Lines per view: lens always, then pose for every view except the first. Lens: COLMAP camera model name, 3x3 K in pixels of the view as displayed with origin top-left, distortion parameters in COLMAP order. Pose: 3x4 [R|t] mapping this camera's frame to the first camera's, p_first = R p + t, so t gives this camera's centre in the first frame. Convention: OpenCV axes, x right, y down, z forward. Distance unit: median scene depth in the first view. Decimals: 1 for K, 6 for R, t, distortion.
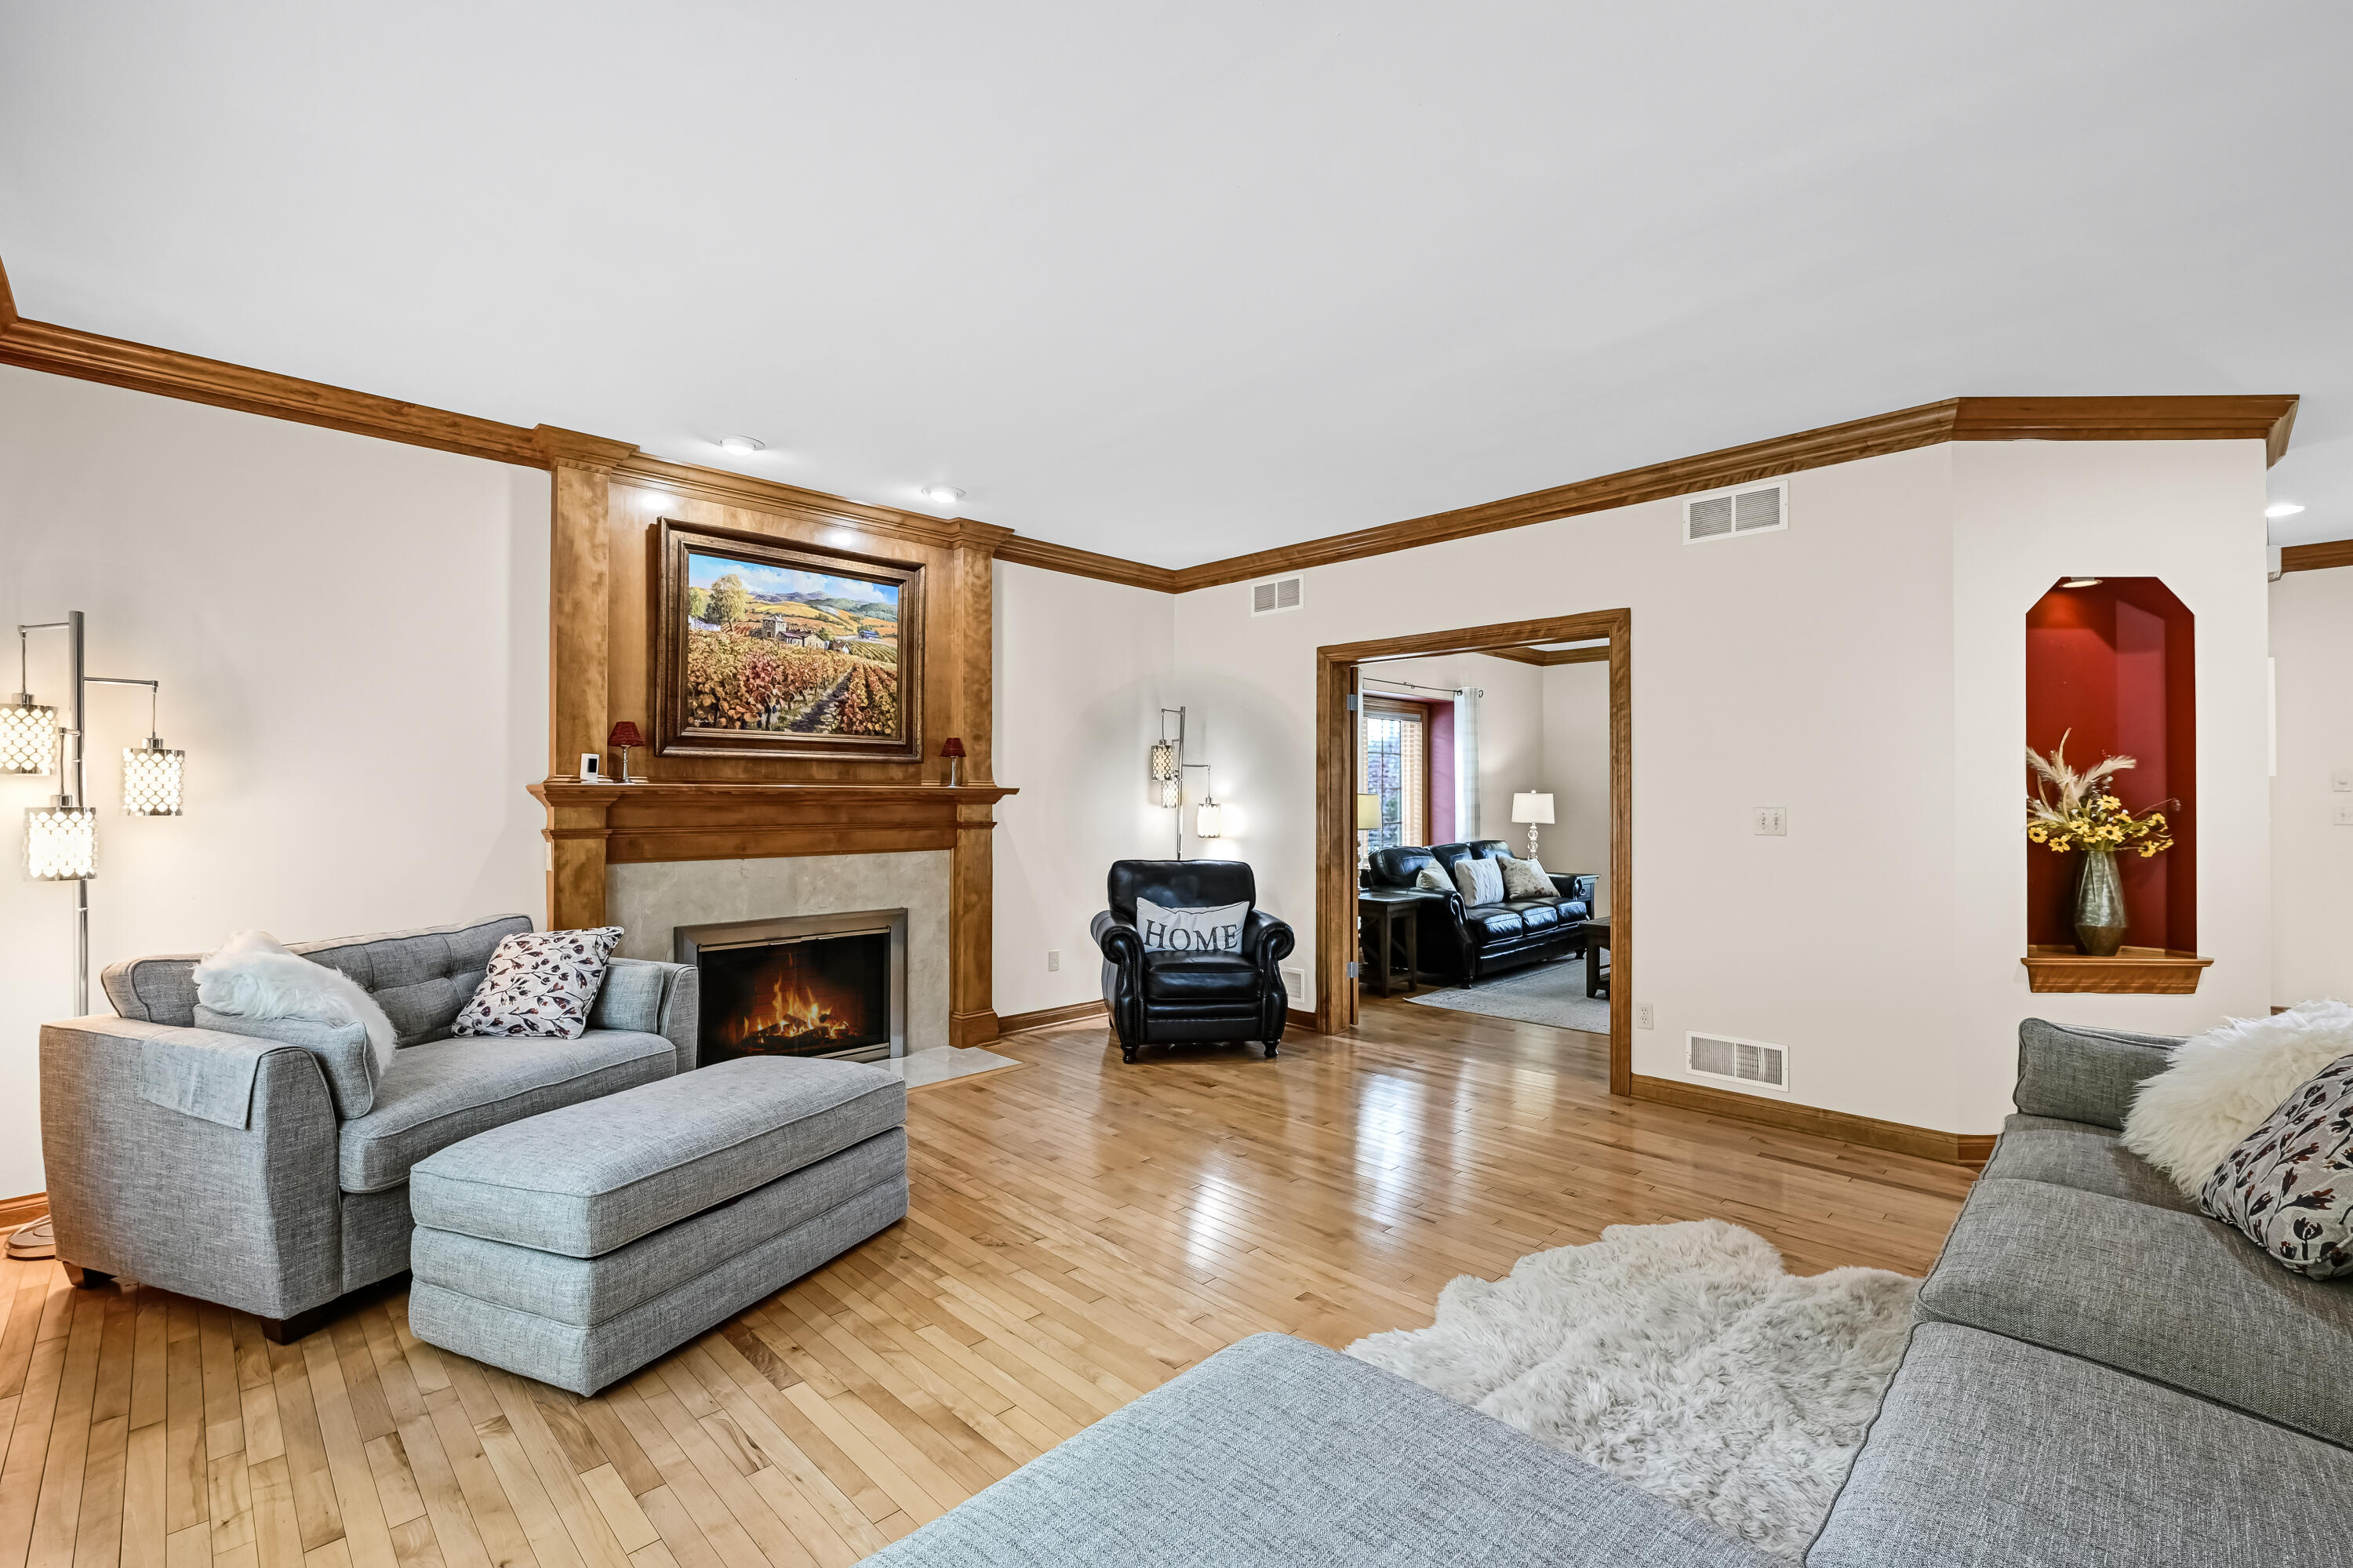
lens RADIAL K [[1043.7, 0, 1176.5], [0, 1043.7, 784.0], [0, 0, 1]] dist [-0.001549, -0.000174]
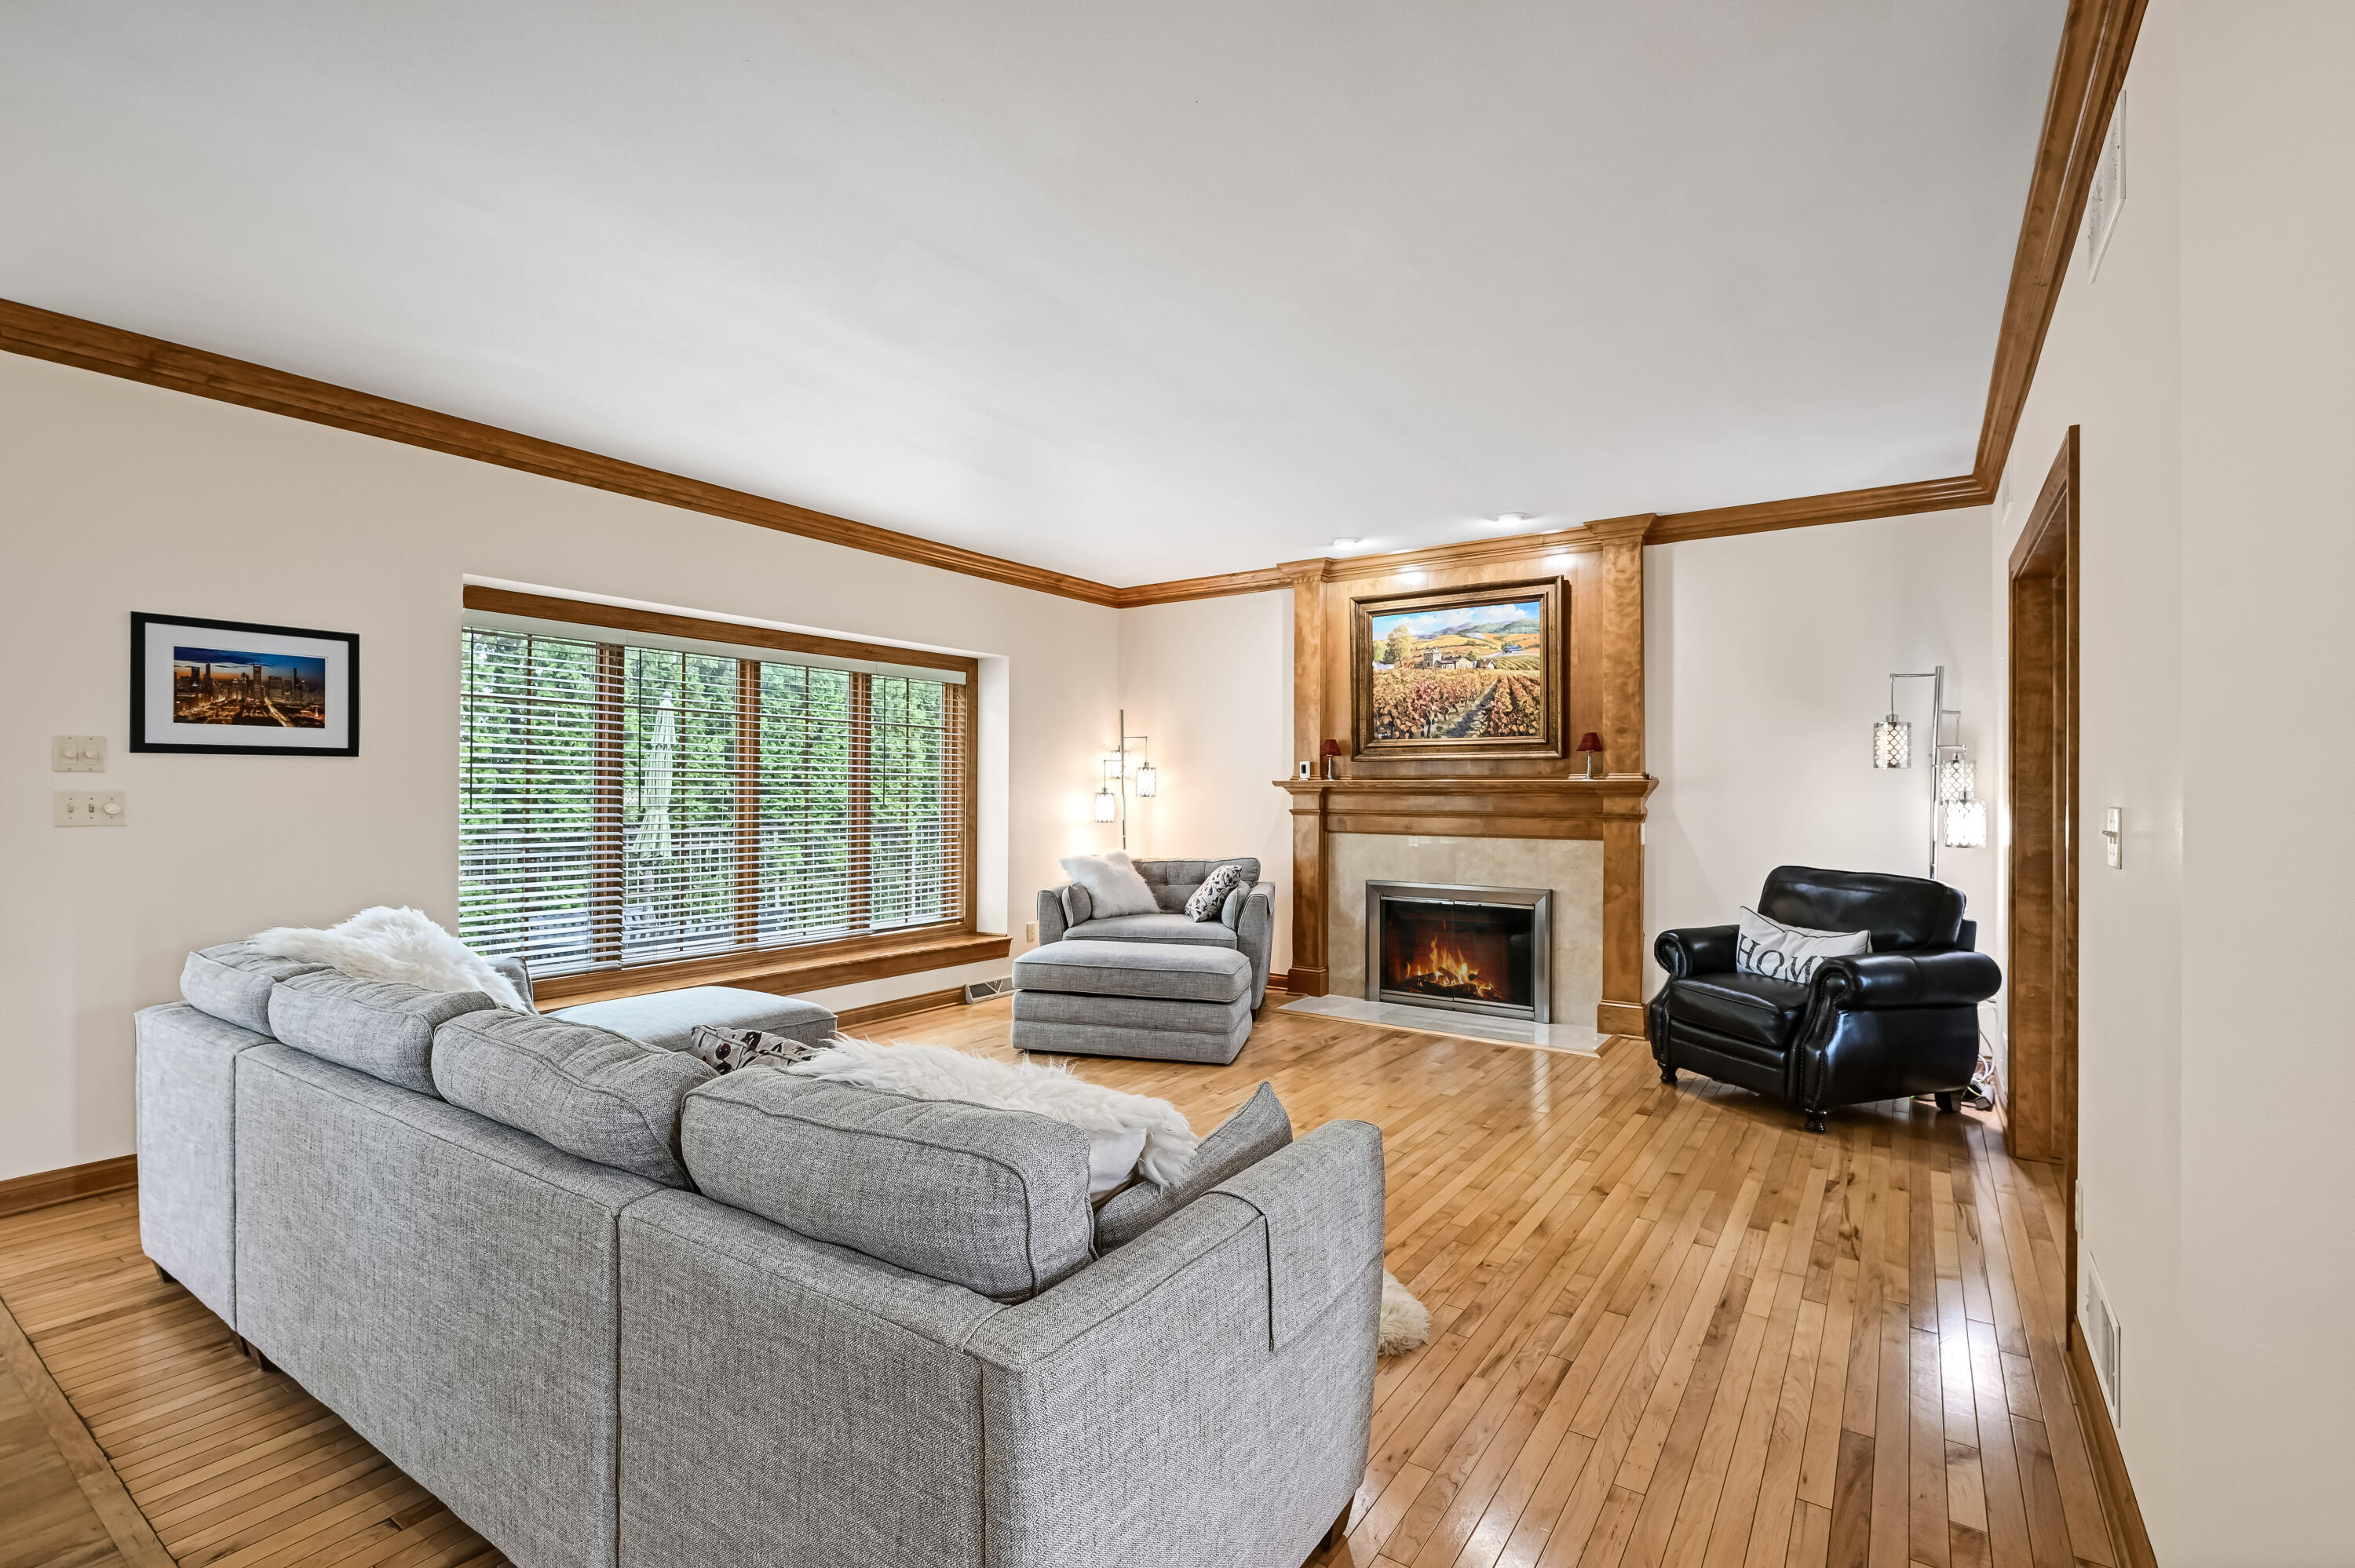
lens RADIAL K [[1099.3, 0, 1177.5], [0, 1099.3, 784.0], [0, 0, 1]] dist [0.000269, 0.000092]
pose [[0.161146, -0.005373, -0.986916, 0.876445], [0.009293, 0.999949, -0.003927, 0.008066], [0.986887, -0.008538, 0.161188, 0.450120]]
